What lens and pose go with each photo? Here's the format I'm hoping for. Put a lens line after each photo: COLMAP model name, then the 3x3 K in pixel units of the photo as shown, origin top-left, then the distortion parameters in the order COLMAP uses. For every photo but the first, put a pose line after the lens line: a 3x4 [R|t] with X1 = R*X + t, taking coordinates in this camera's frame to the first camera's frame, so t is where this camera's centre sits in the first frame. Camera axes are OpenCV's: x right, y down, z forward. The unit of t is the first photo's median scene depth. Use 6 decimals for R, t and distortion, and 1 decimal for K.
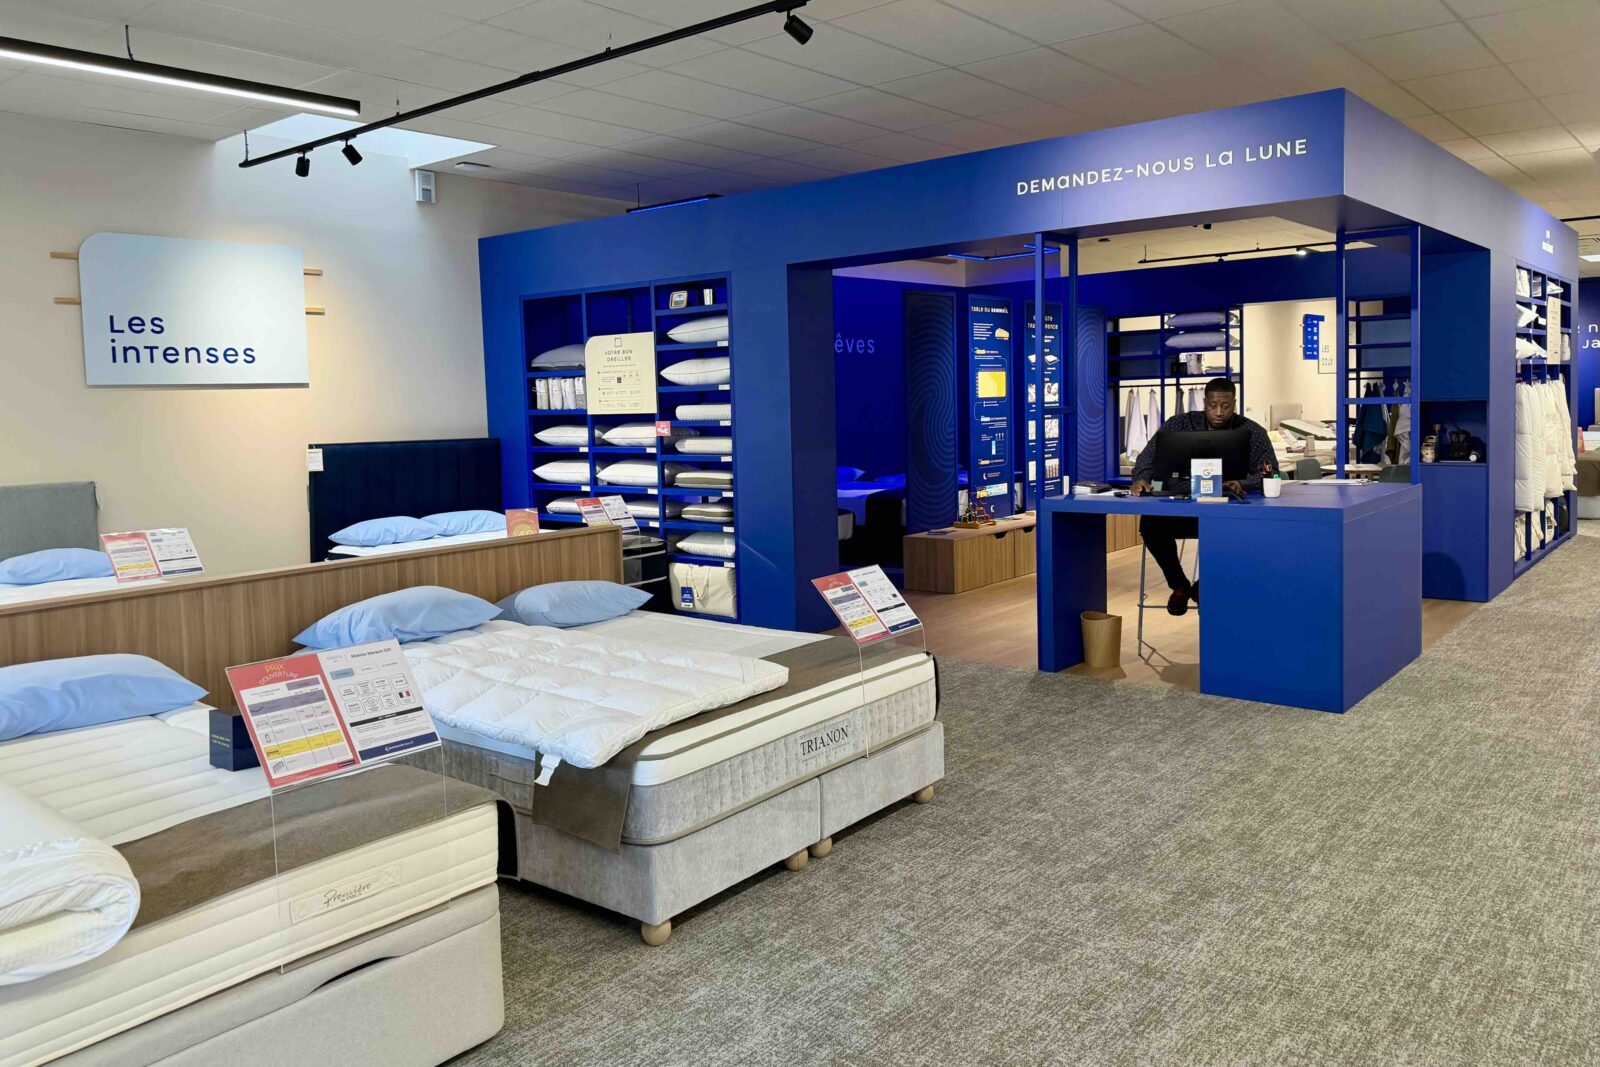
lens RADIAL K [[1153.9, 0, 745.5], [0, 1153.9, 482.2], [0, 0, 1]] dist [0.048393, -0.053533]
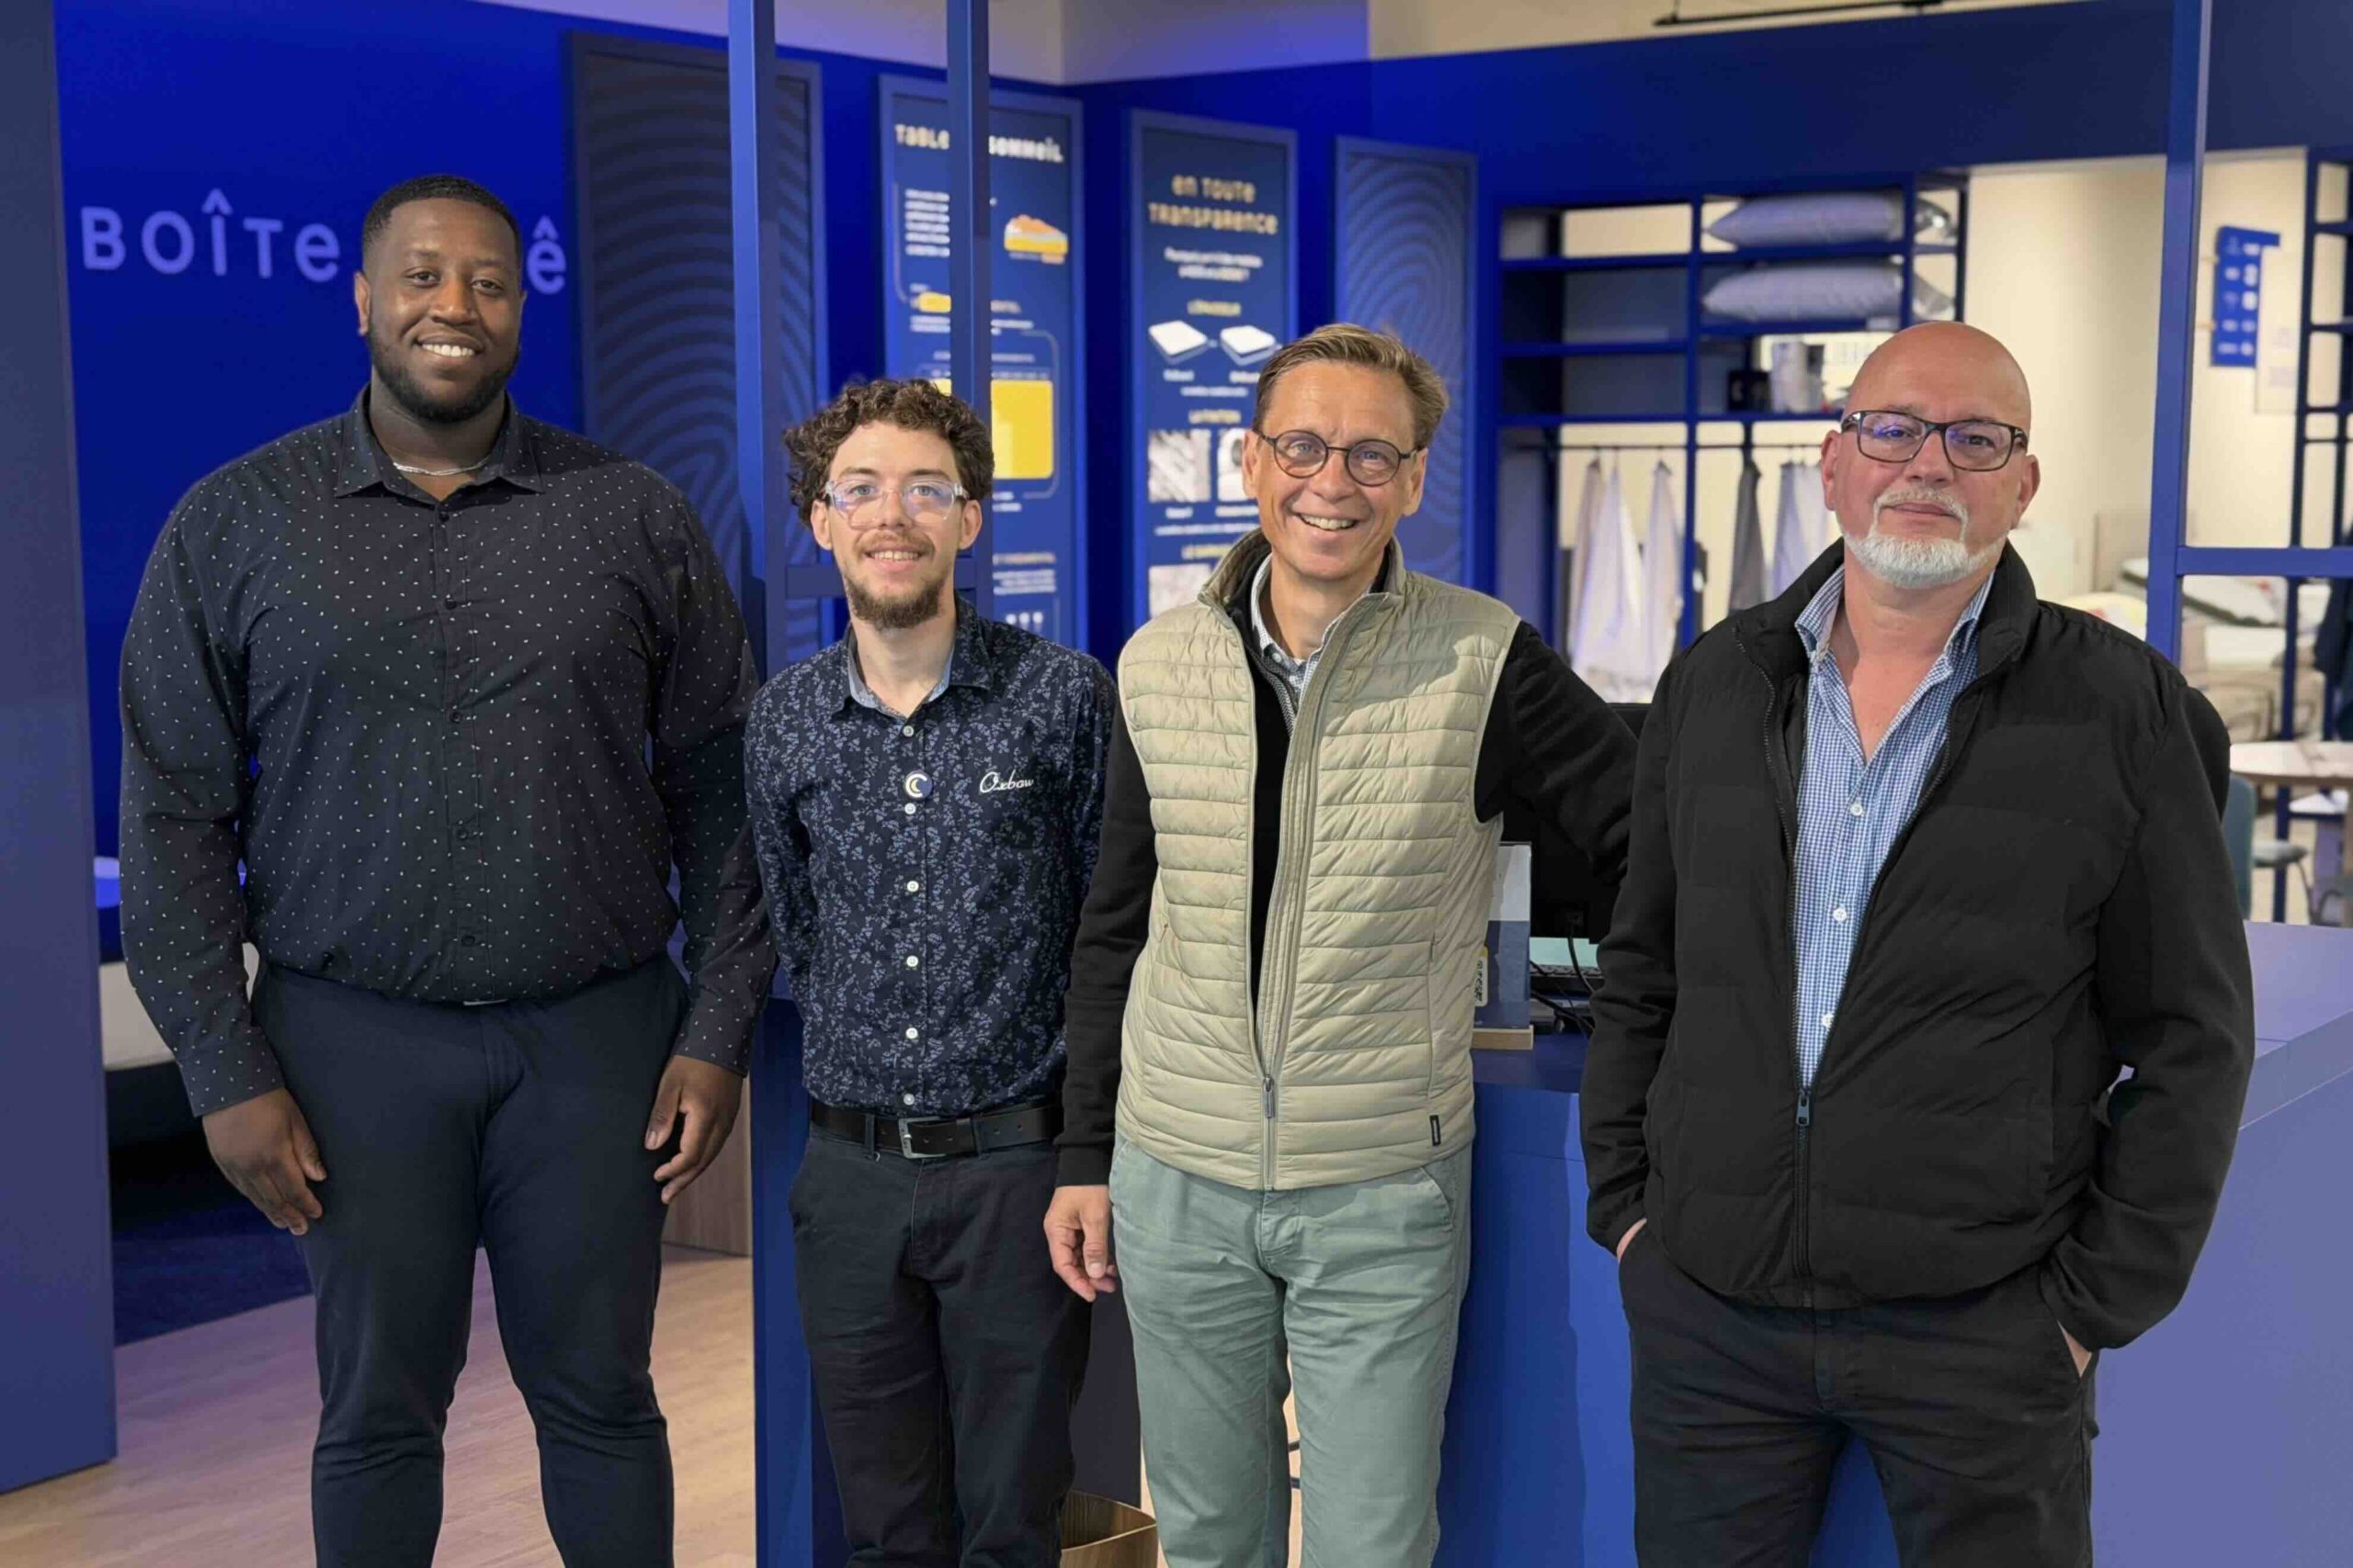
lens RADIAL K [[3224.8, 0, 1047.9], [0, 3224.8, 797.8], [0, 0, 1]] dist [0.158312, 0.000000]
pose [[0.994921, 0.019463, 0.098755, 0.158175], [-0.023198, 0.999053, 0.036816, -0.028520], [-0.097945, -0.038920, 0.994431, 0.263612]]
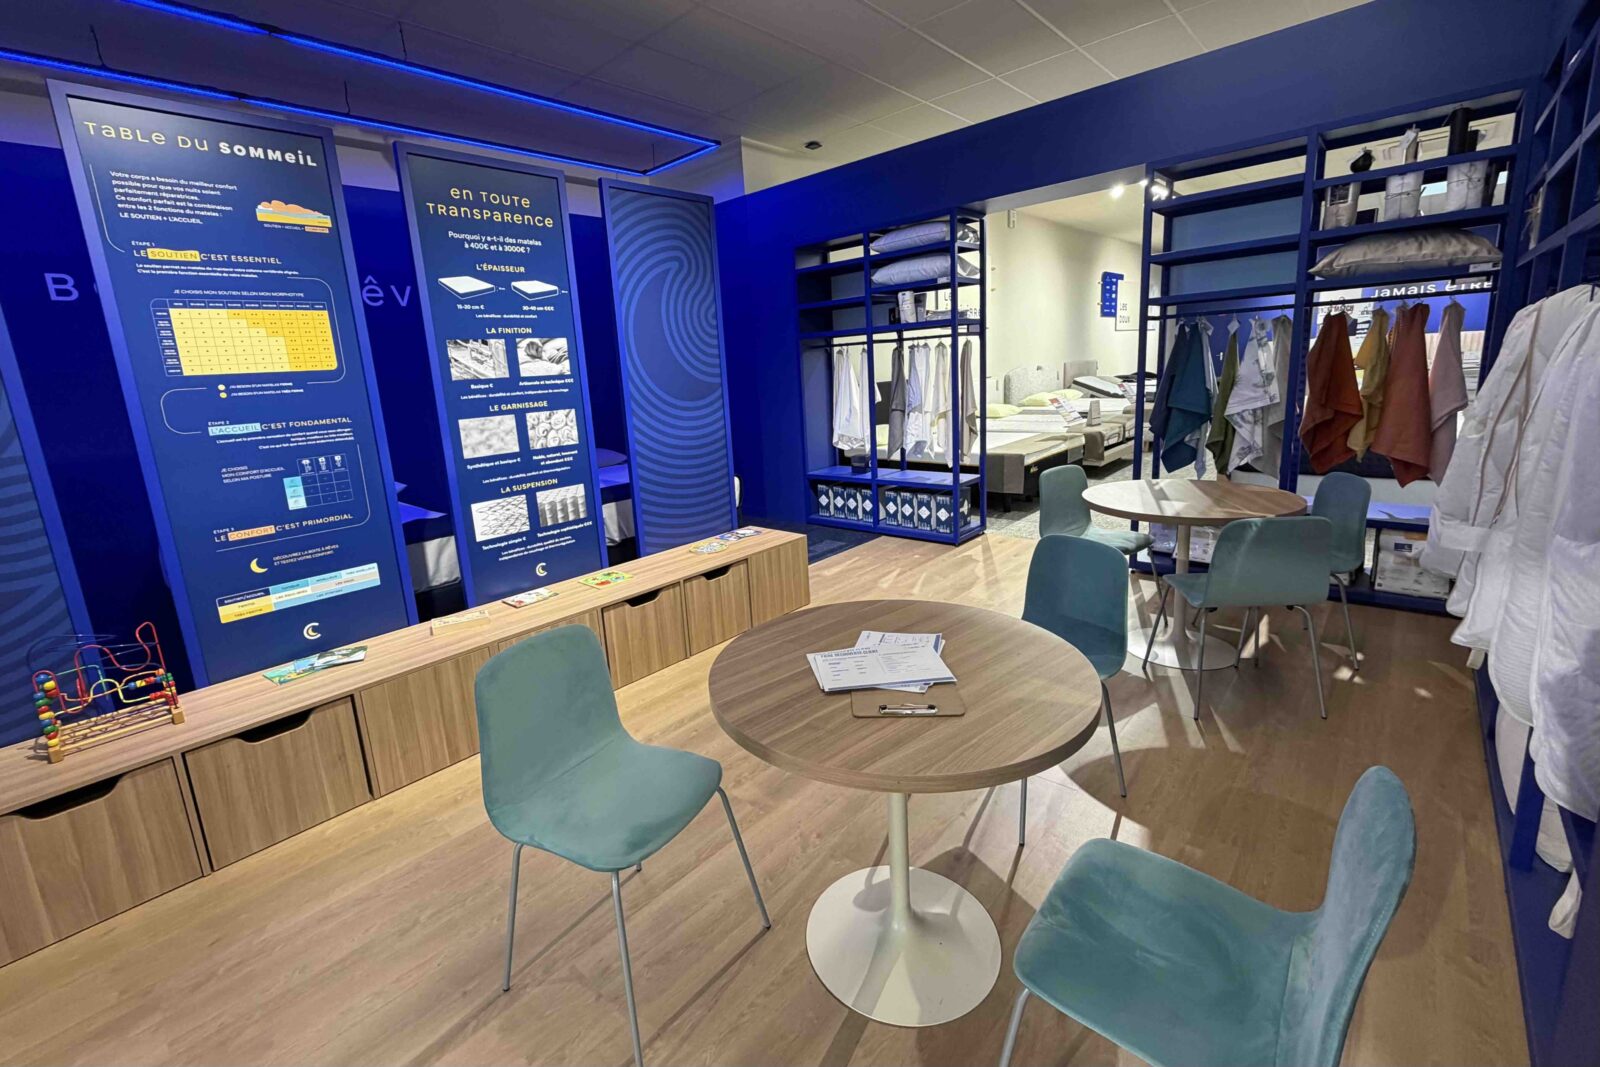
lens RADIAL K [[681.1, 0, 742.3], [0, 681.1, 488.9], [0, 0, 1]] dist [0.004077, -0.001717]
pose [[0.998510, -0.020120, -0.050715, 0.402441], [0.025456, 0.993948, 0.106858, -0.055570], [0.048258, -0.107990, 0.992980, 0.779335]]
